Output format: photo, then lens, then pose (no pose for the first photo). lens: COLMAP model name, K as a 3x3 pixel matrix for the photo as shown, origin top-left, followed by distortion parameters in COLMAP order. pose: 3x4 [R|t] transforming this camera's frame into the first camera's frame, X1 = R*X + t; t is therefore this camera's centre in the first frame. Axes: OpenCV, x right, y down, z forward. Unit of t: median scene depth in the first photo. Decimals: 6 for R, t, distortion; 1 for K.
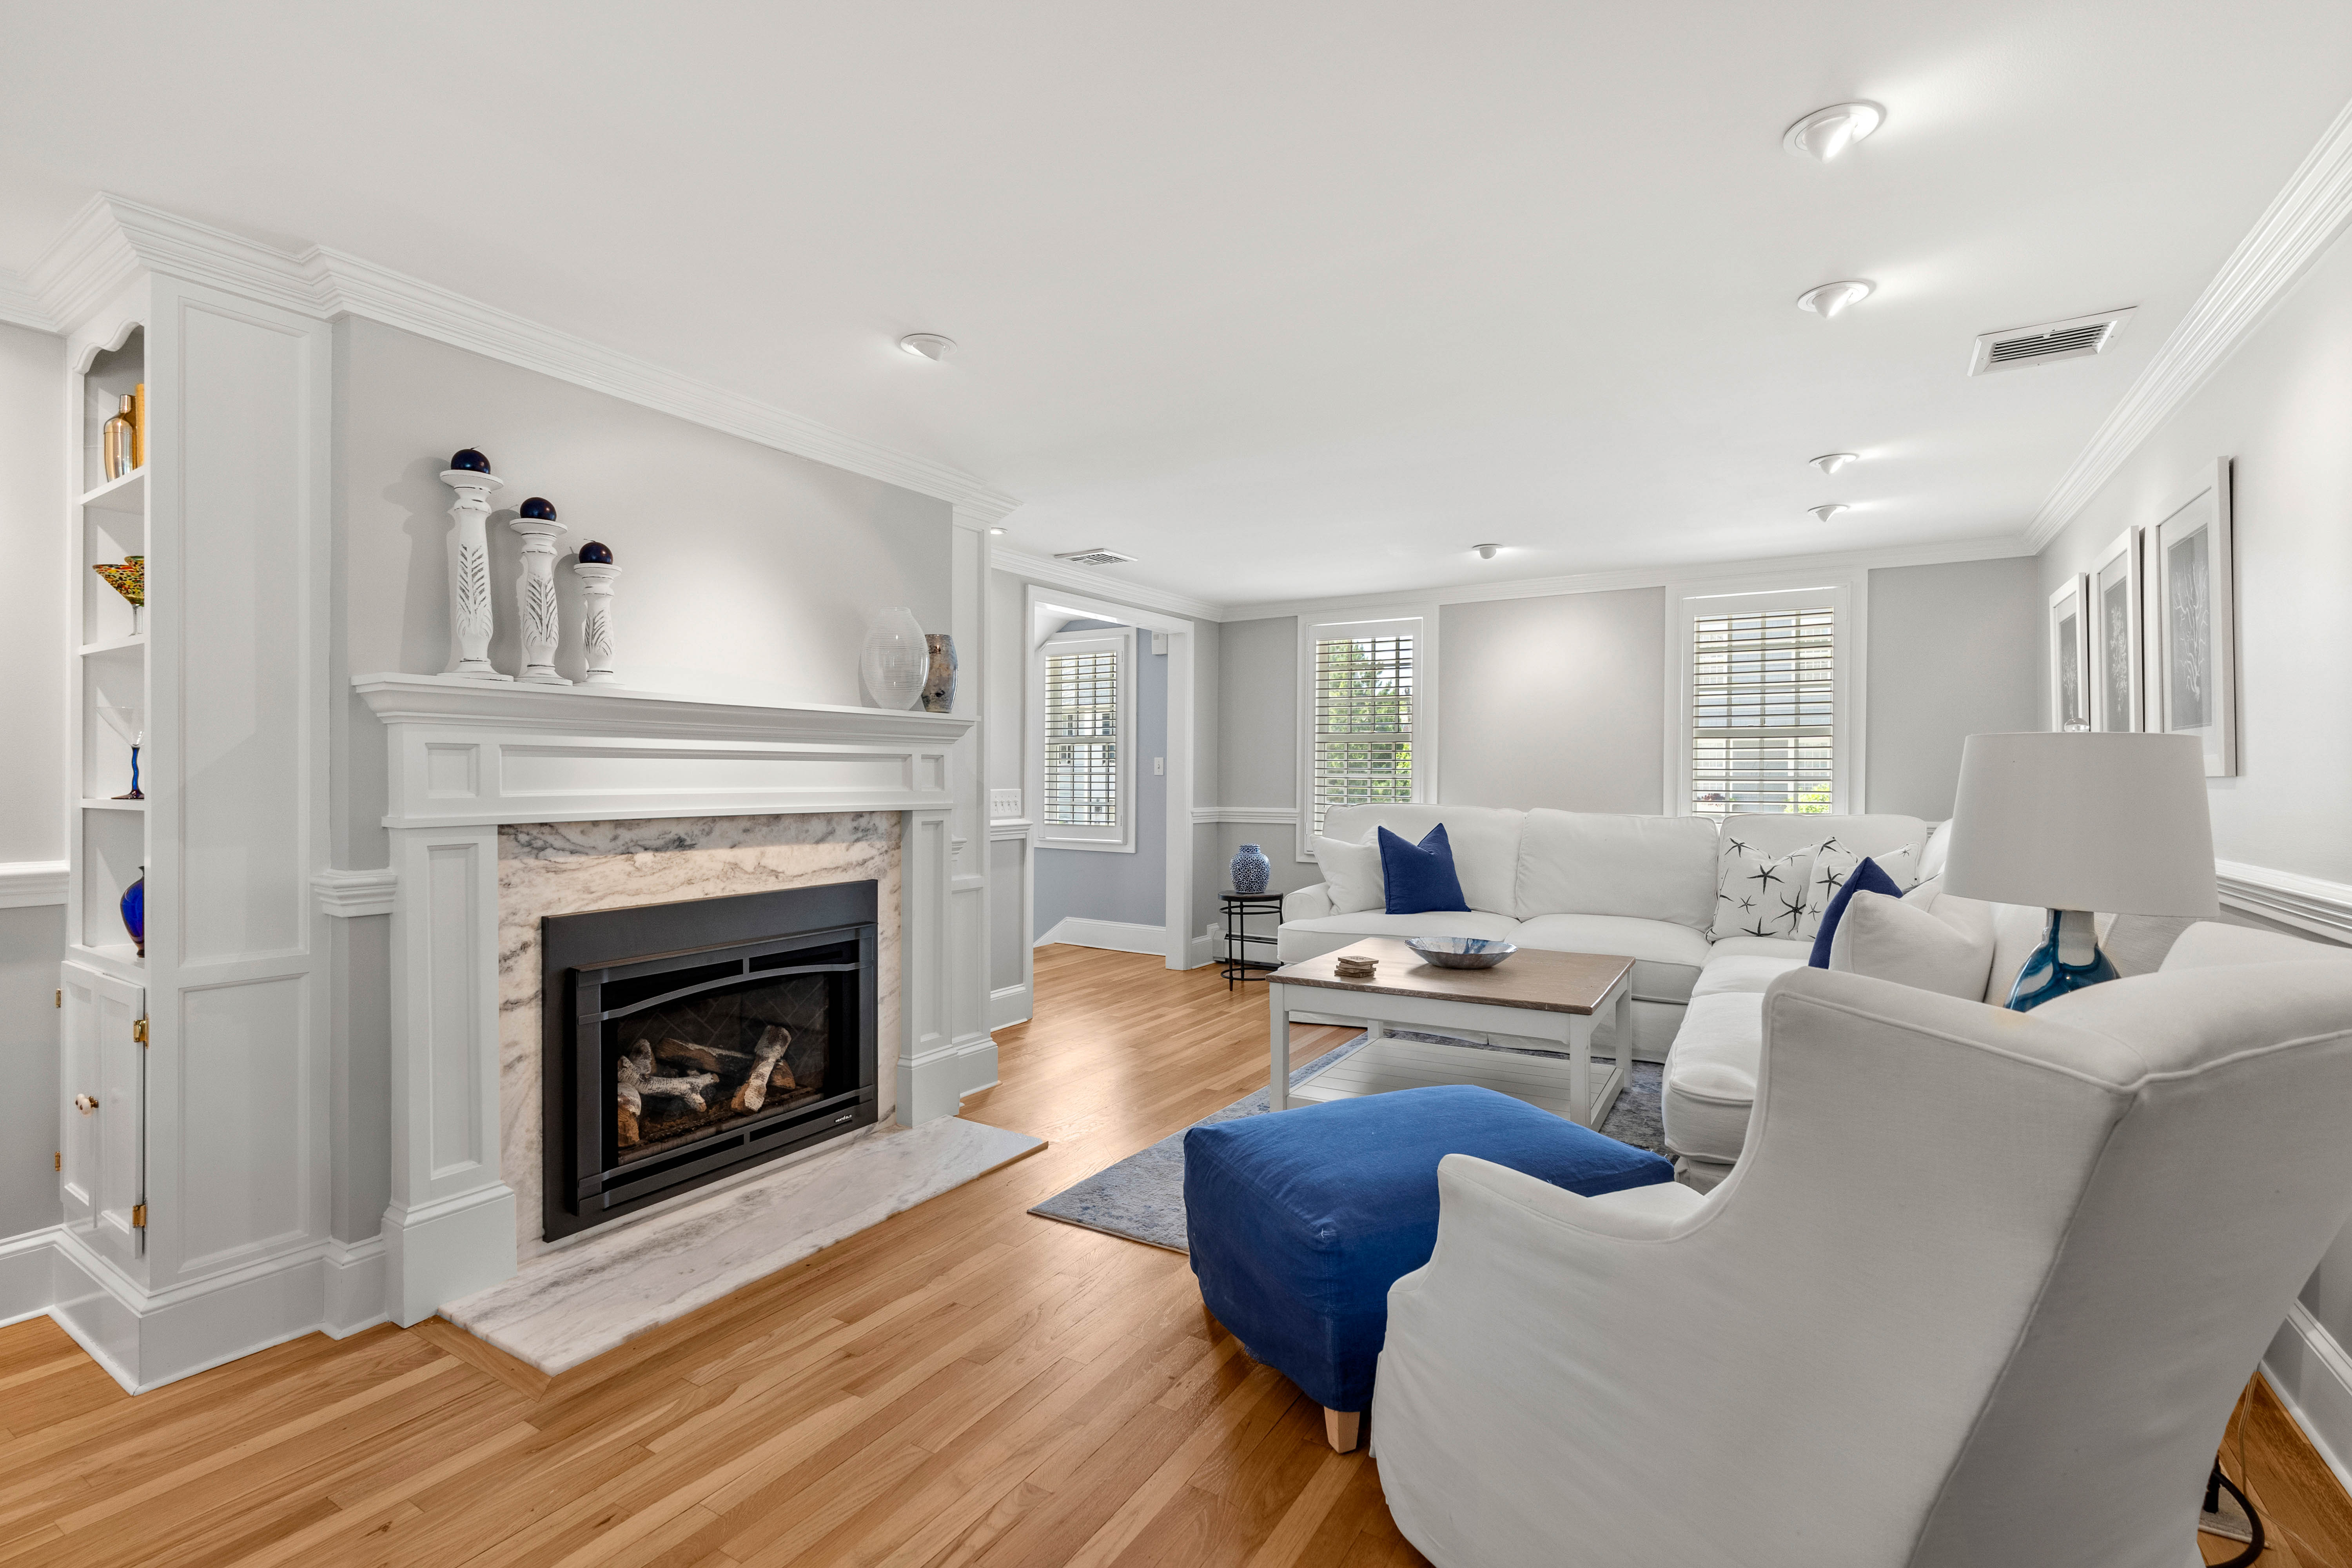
lens RADIAL K [[1072.1, 0, 1181.3], [0, 1072.1, 781.0], [0, 0, 1]] dist [-0.002674, -0.000029]
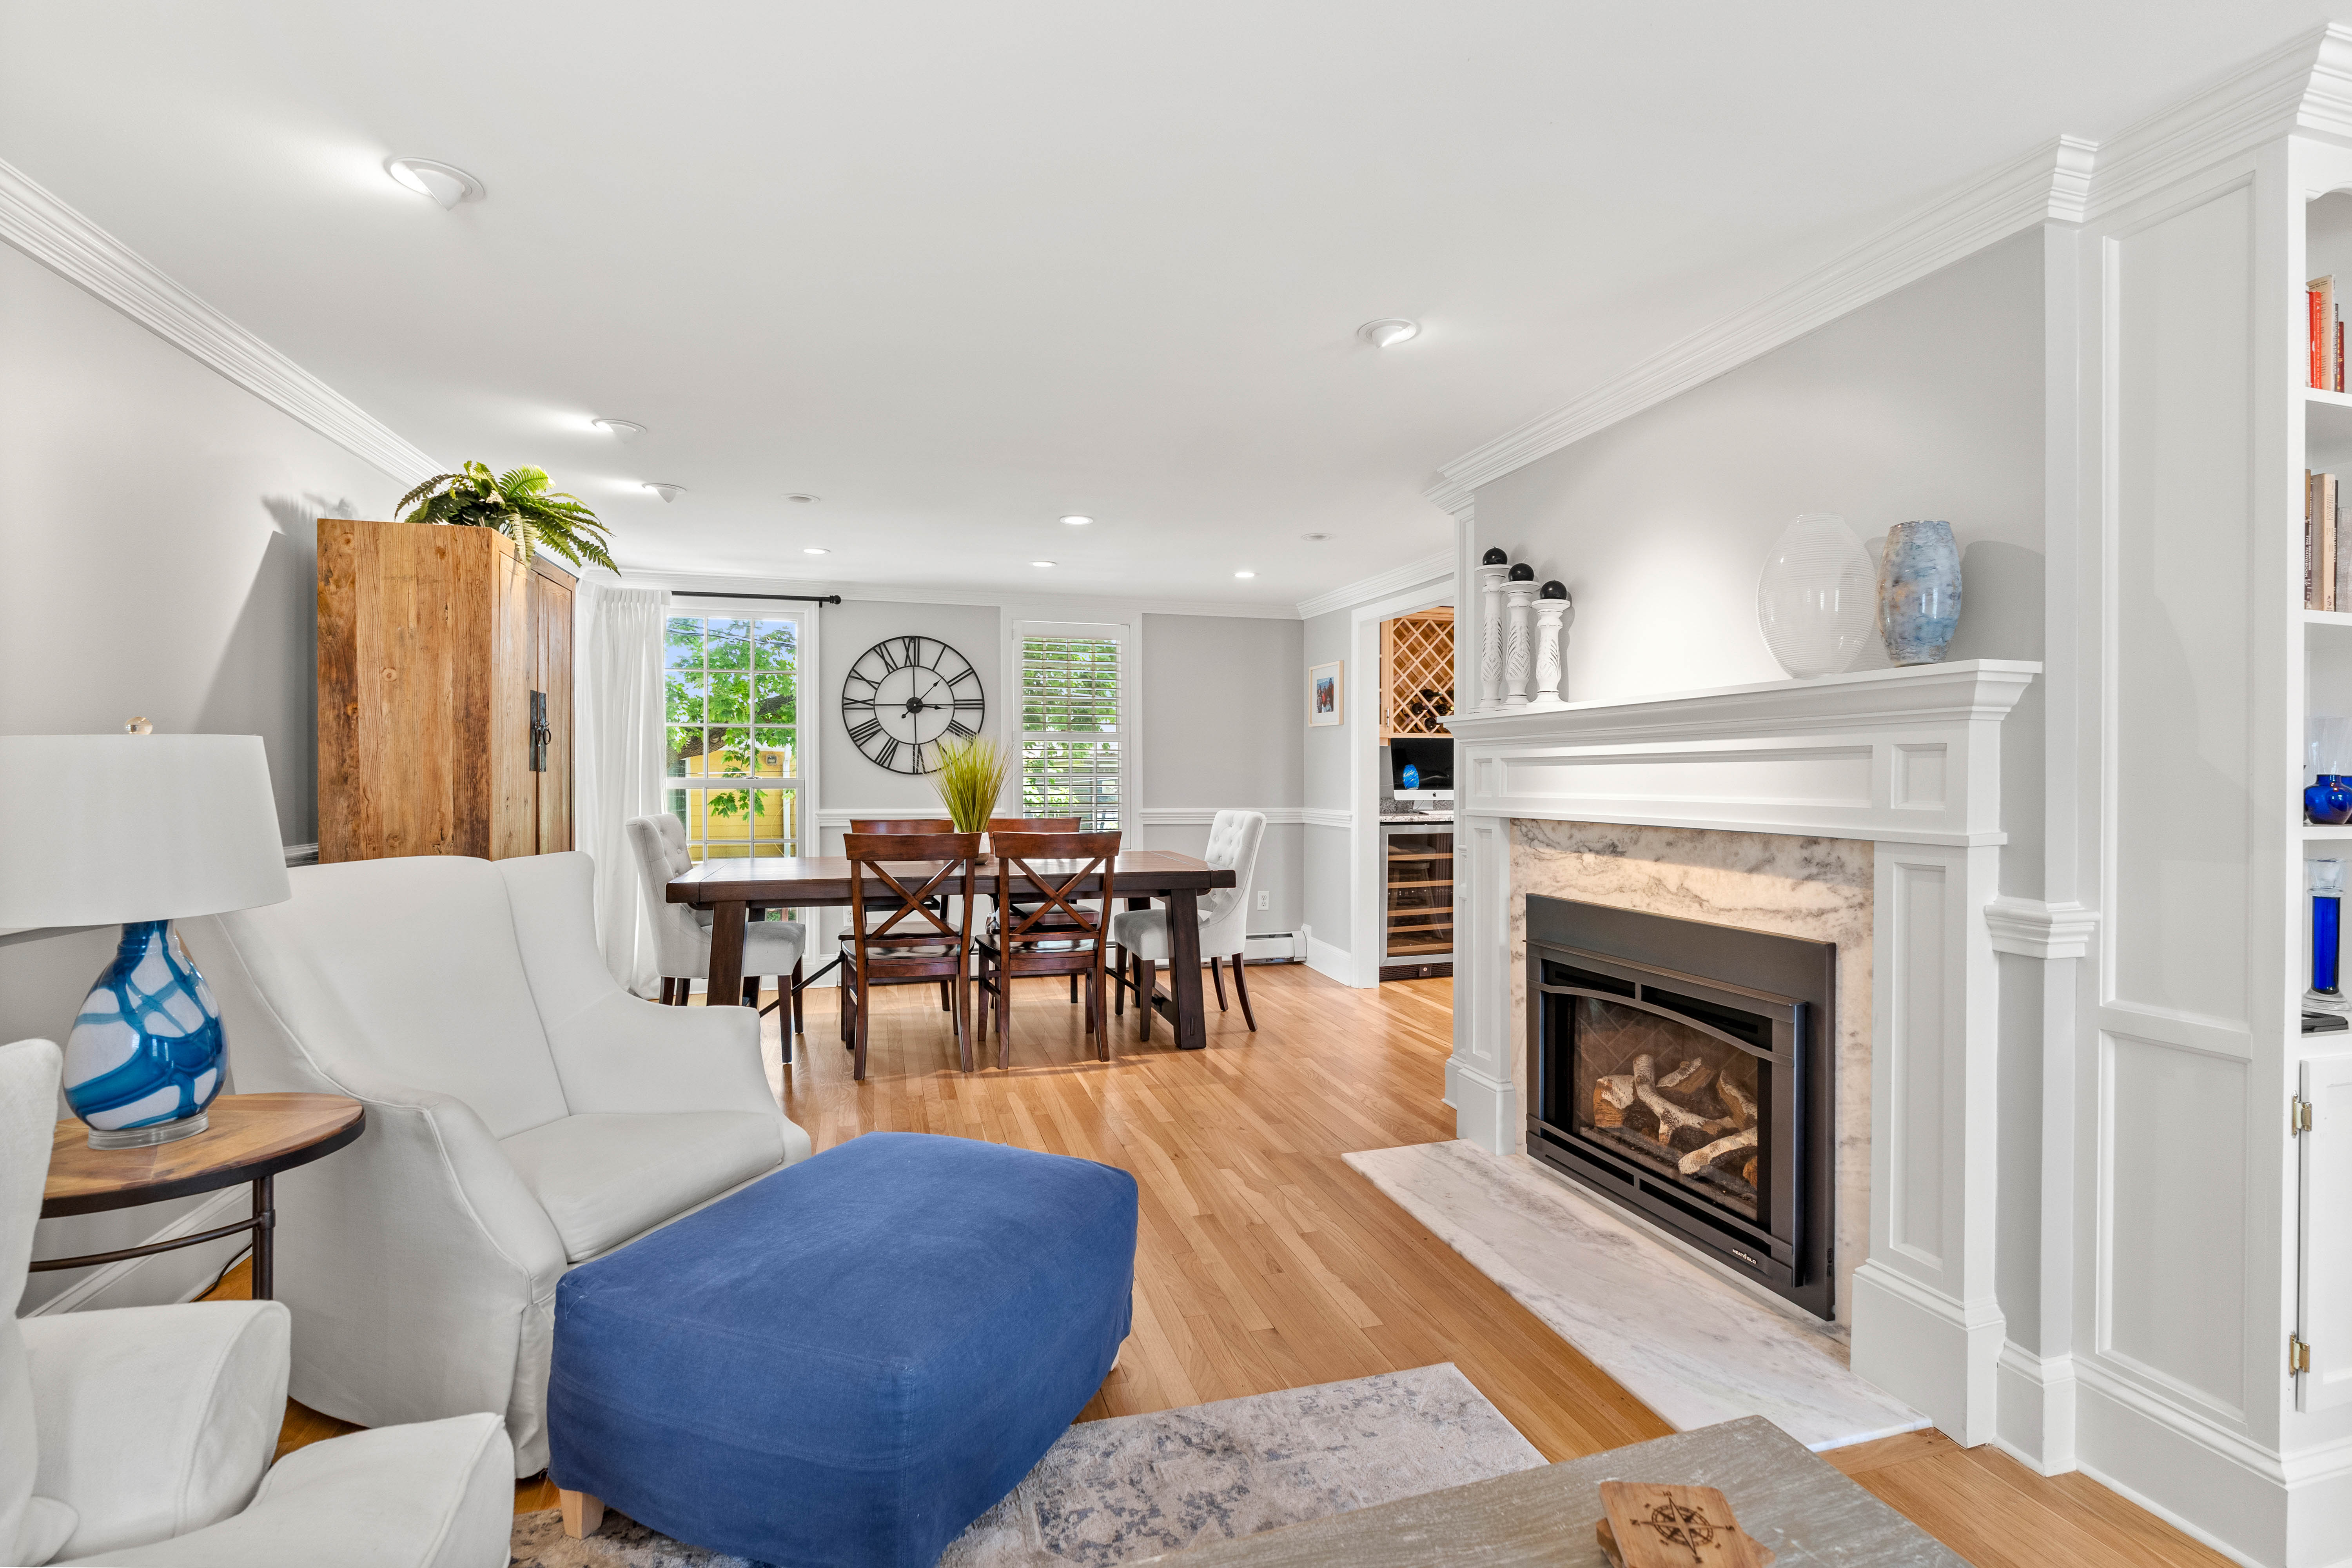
lens RADIAL K [[1072.1, 0, 1181.3], [0, 1072.1, 781.0], [0, 0, 1]] dist [-0.002674, -0.000029]
pose [[-0.678196, -0.001029, -0.734880, 0.531359], [-0.005730, 0.999976, 0.003888, -0.006598], [0.734858, 0.006848, -0.678186, 1.359272]]
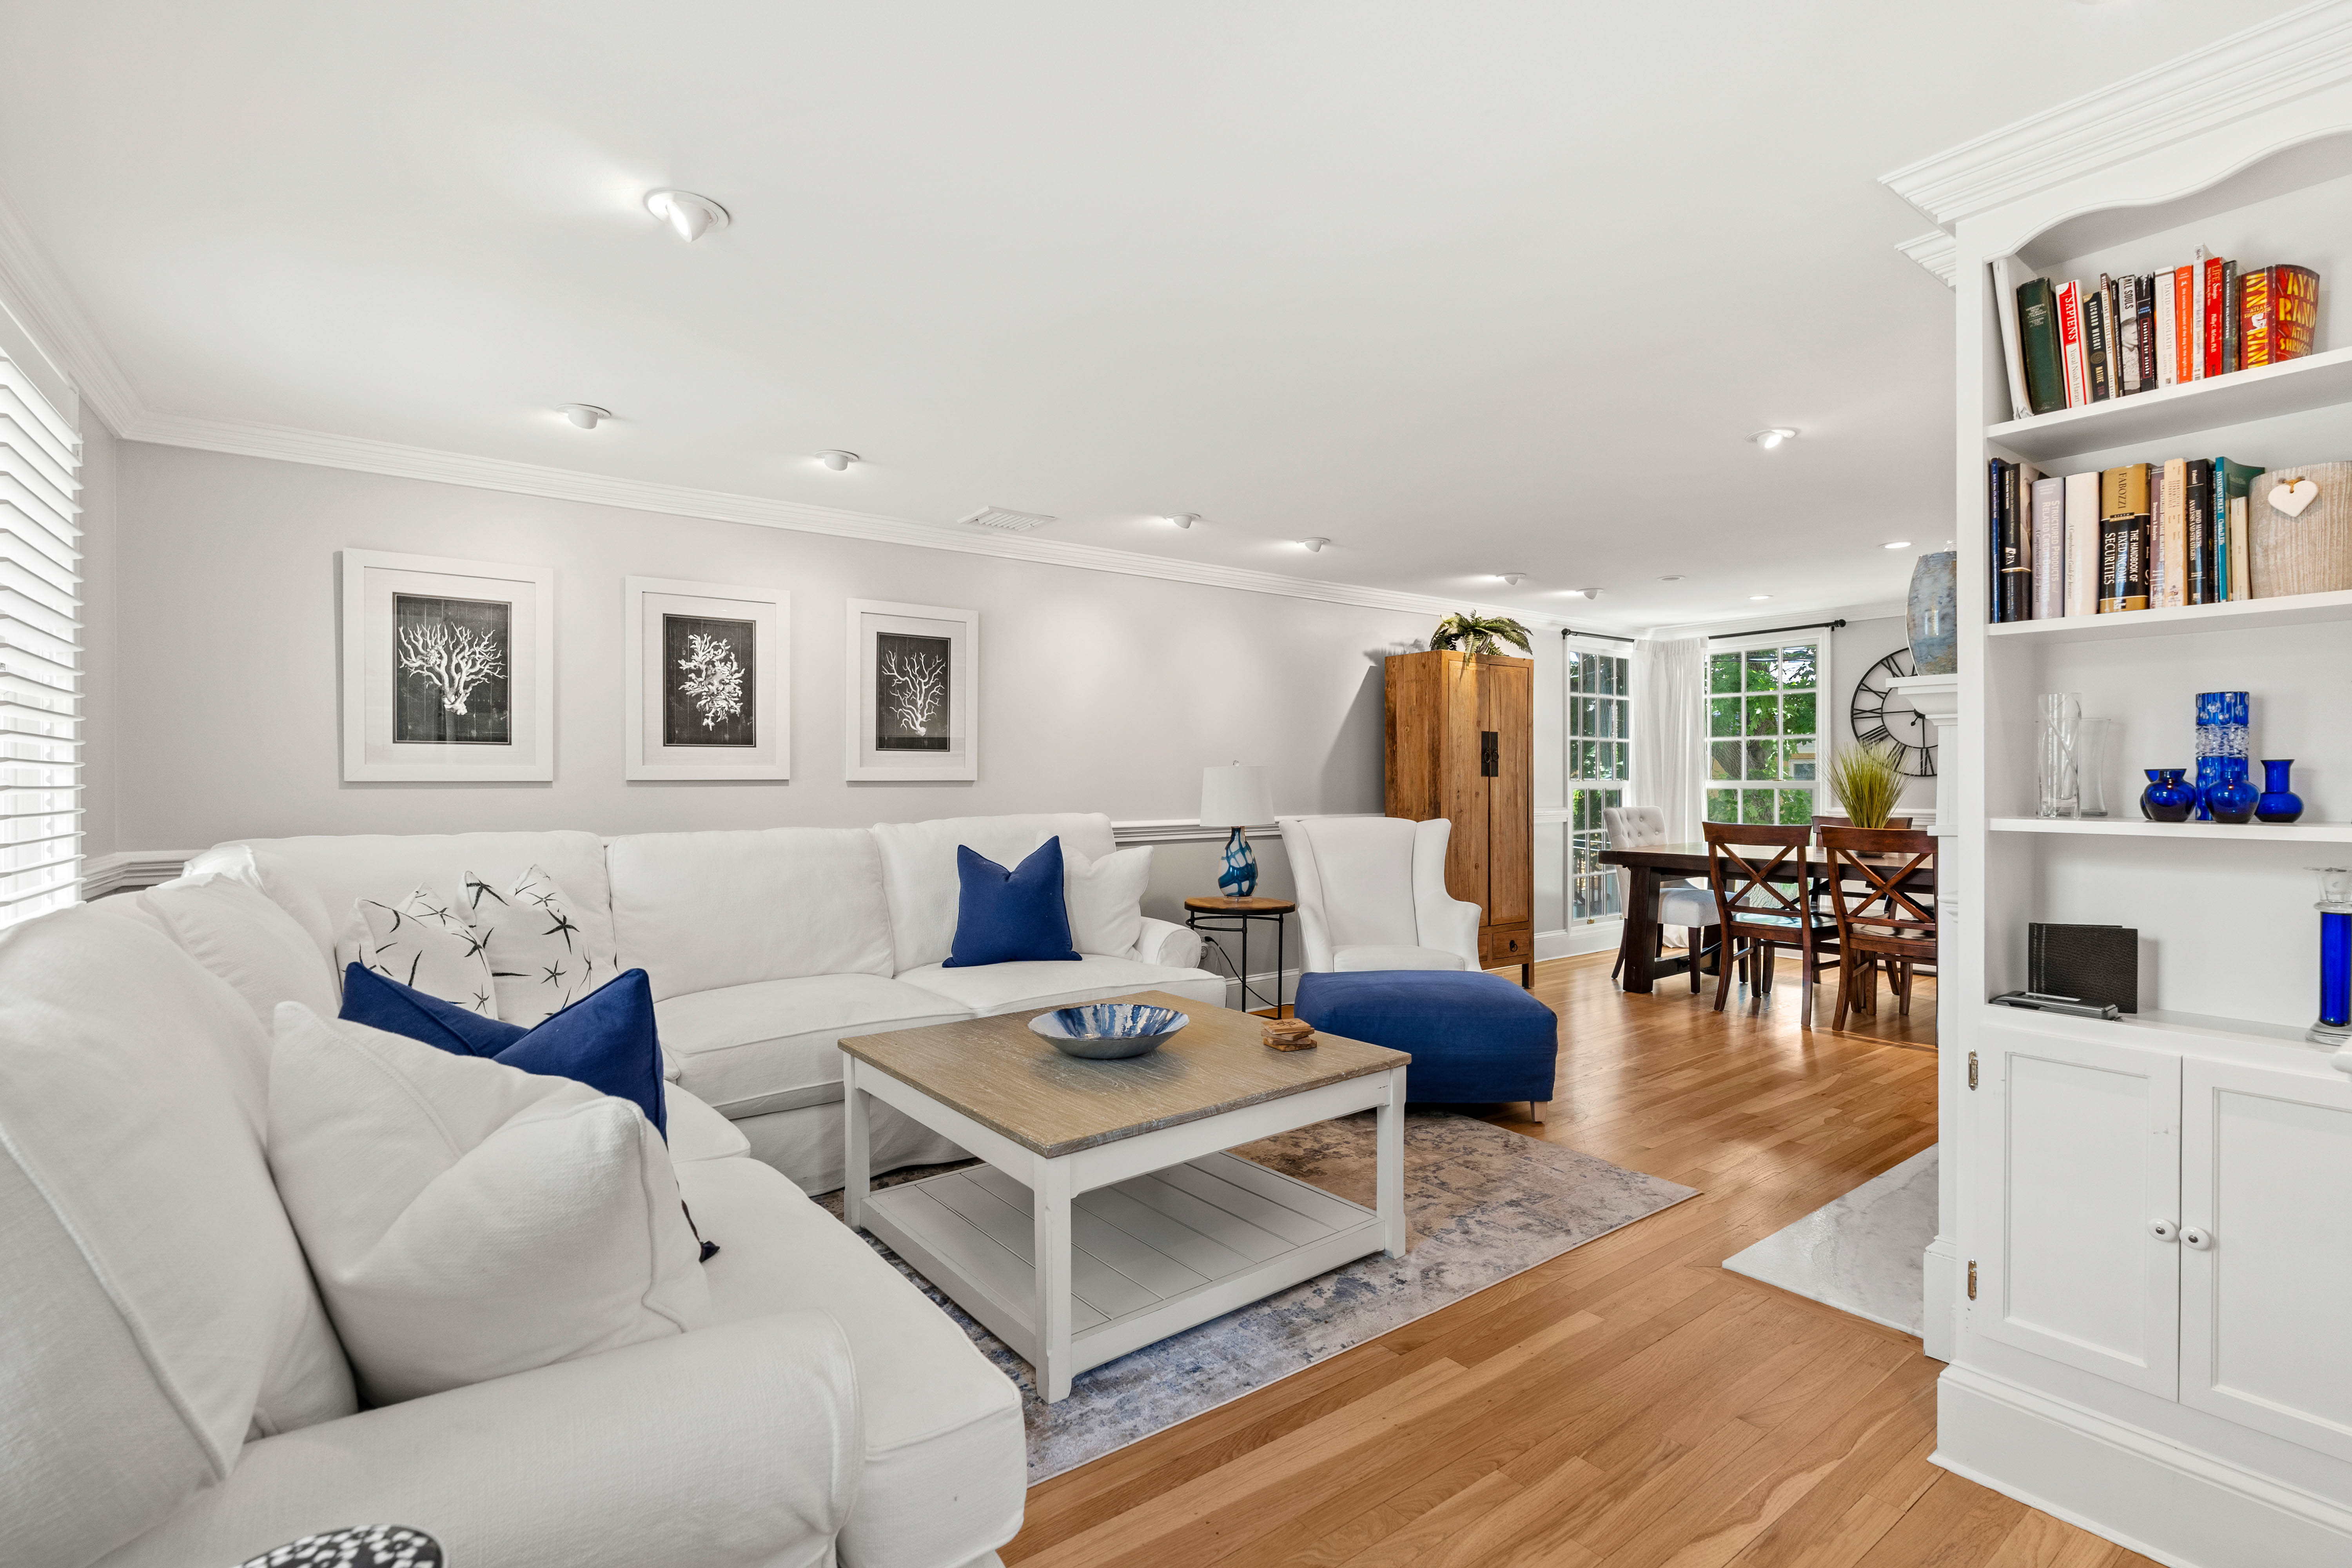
lens RADIAL K [[1072.1, 0, 1181.3], [0, 1072.1, 781.0], [0, 0, 1]] dist [-0.002674, -0.000029]
pose [[-0.926429, -0.001795, 0.376464, -0.062896], [-0.000009, 0.999989, 0.004745, -0.009726], [-0.376468, 0.004392, -0.926419, 2.163006]]
